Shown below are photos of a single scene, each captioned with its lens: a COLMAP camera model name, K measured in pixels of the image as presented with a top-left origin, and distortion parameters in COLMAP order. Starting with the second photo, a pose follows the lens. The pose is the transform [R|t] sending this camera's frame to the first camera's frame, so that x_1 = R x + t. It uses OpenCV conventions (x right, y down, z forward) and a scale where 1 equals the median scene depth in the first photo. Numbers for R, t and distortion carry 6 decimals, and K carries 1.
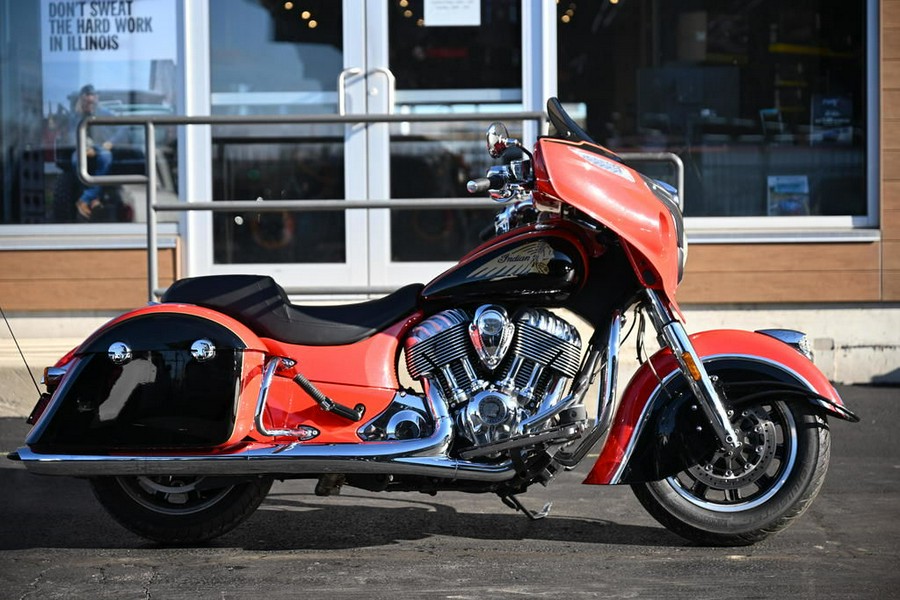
lens RADIAL K [[1772.7, 0, 450.0], [0, 1772.7, 300.0], [0, 0, 1]] dist [-0.005255, 0.175670]
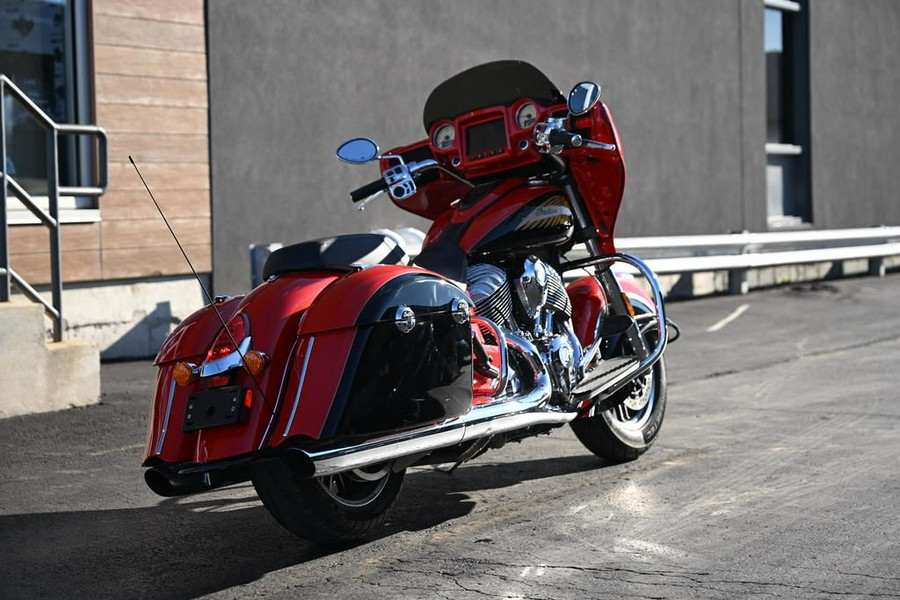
lens RADIAL K [[1772.7, 0, 450.0], [0, 1772.7, 300.0], [0, 0, 1]] dist [-0.005255, 0.175670]
pose [[0.502679, -0.049924, 0.863030, -0.542087], [0.056303, 0.998102, 0.024943, -0.001949], [-0.862638, 0.036053, 0.504536, 0.307107]]
